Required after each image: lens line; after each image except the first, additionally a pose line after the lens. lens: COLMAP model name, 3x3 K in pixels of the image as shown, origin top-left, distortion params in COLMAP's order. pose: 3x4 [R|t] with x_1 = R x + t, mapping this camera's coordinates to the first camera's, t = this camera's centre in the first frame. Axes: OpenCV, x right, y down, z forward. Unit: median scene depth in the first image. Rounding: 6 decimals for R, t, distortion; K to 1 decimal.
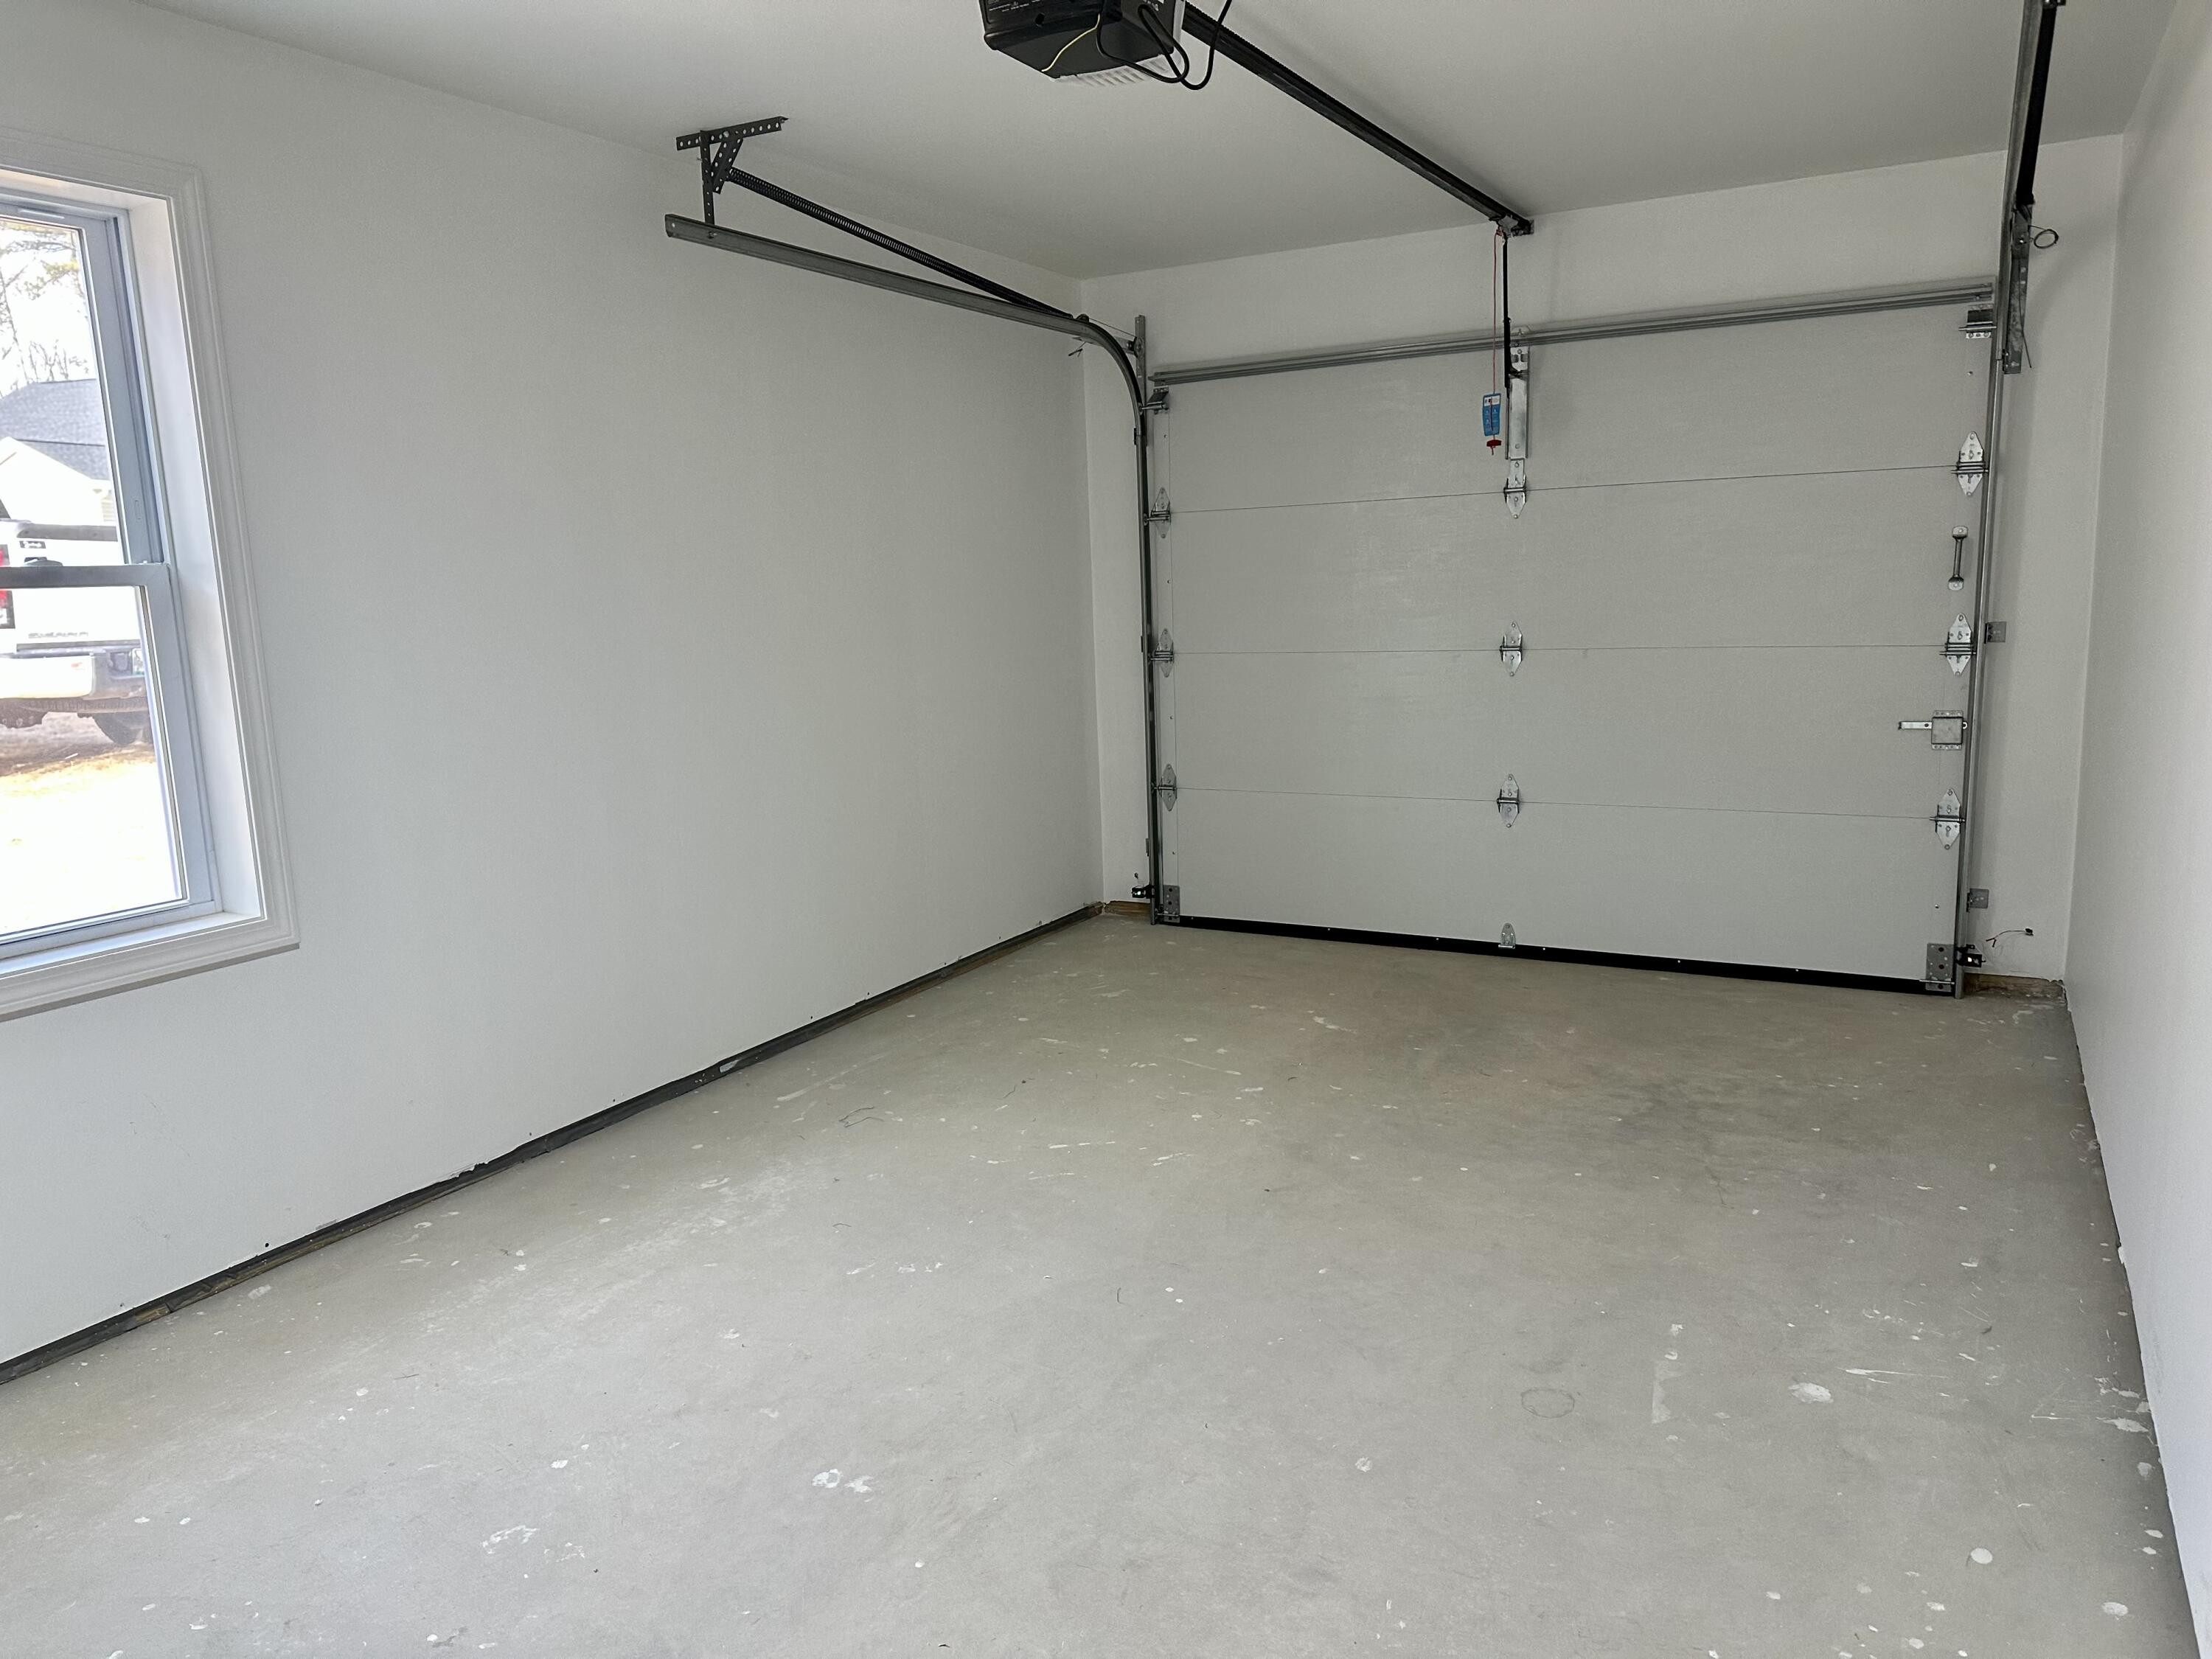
lens RADIAL K [[1542.8, 0, 1106.4], [0, 1542.8, 830.2], [0, 0, 1]] dist [0.098349, -0.116909]
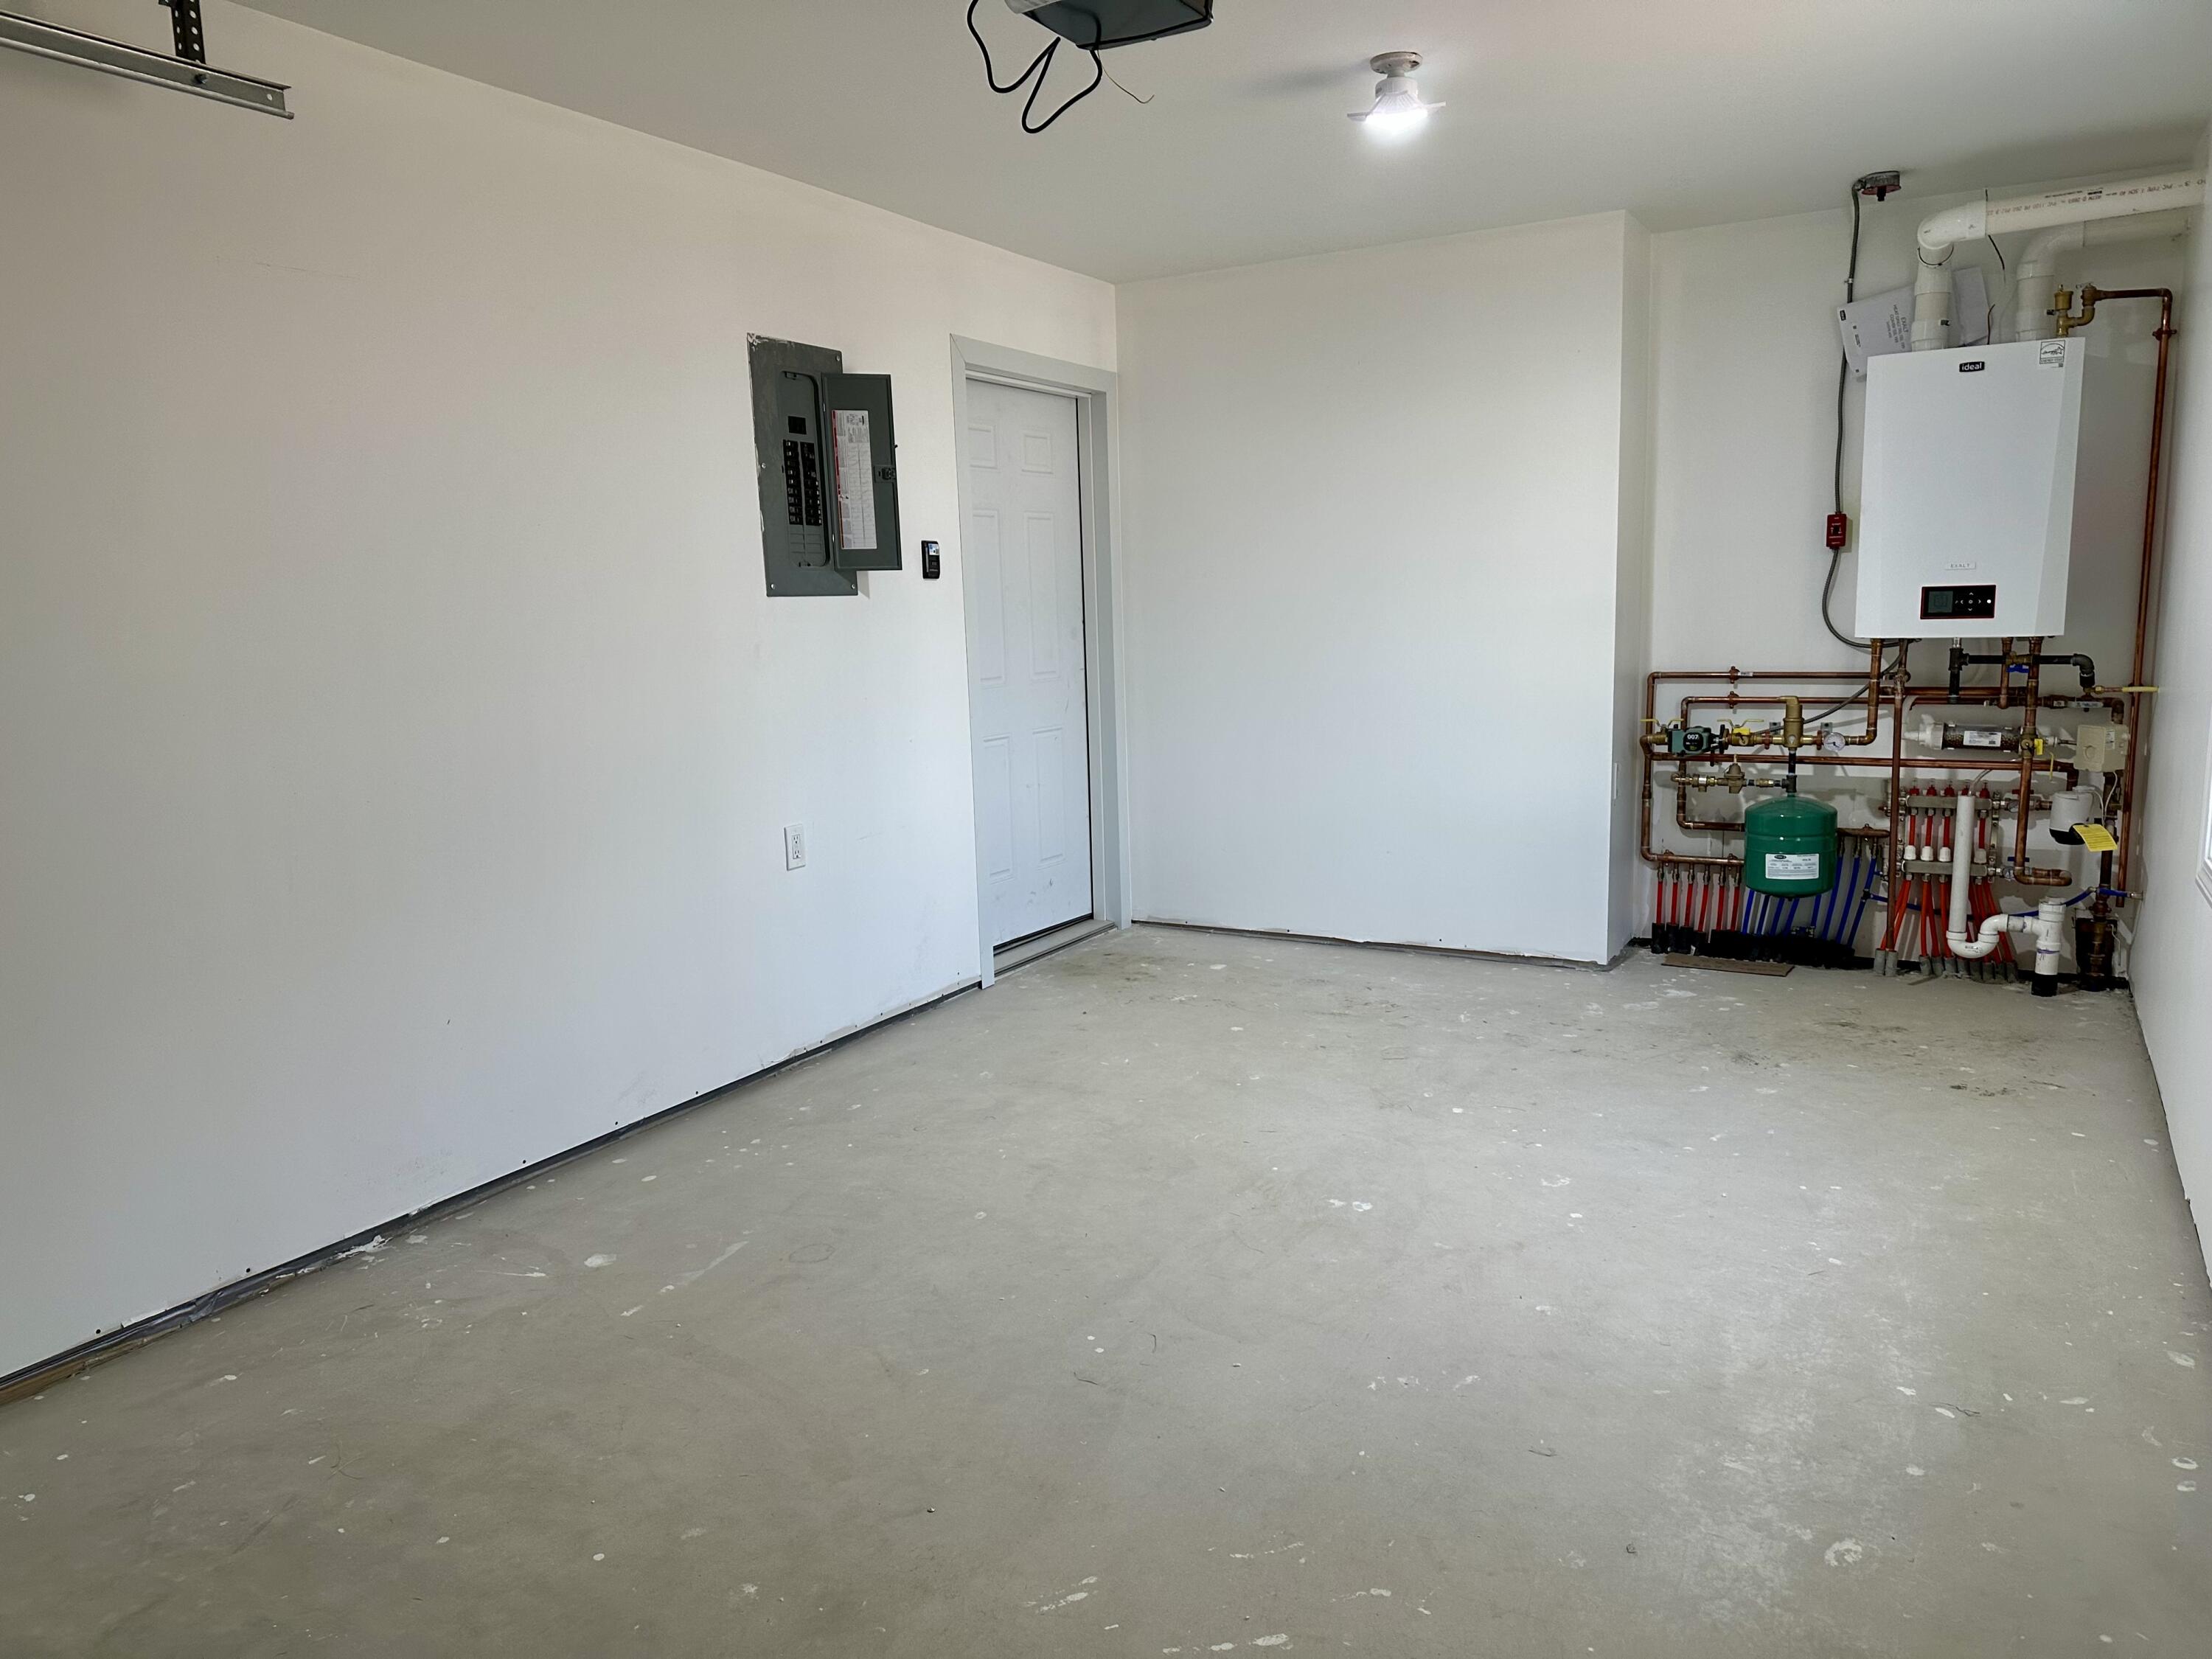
lens RADIAL K [[1542.8, 0, 1106.4], [0, 1542.8, 830.2], [0, 0, 1]] dist [0.098349, -0.116909]
pose [[-0.997914, 0.057312, 0.029729, -0.009235], [0.063759, 0.947233, 0.314140, -0.320329], [-0.010156, 0.315380, -0.948911, 2.001169]]
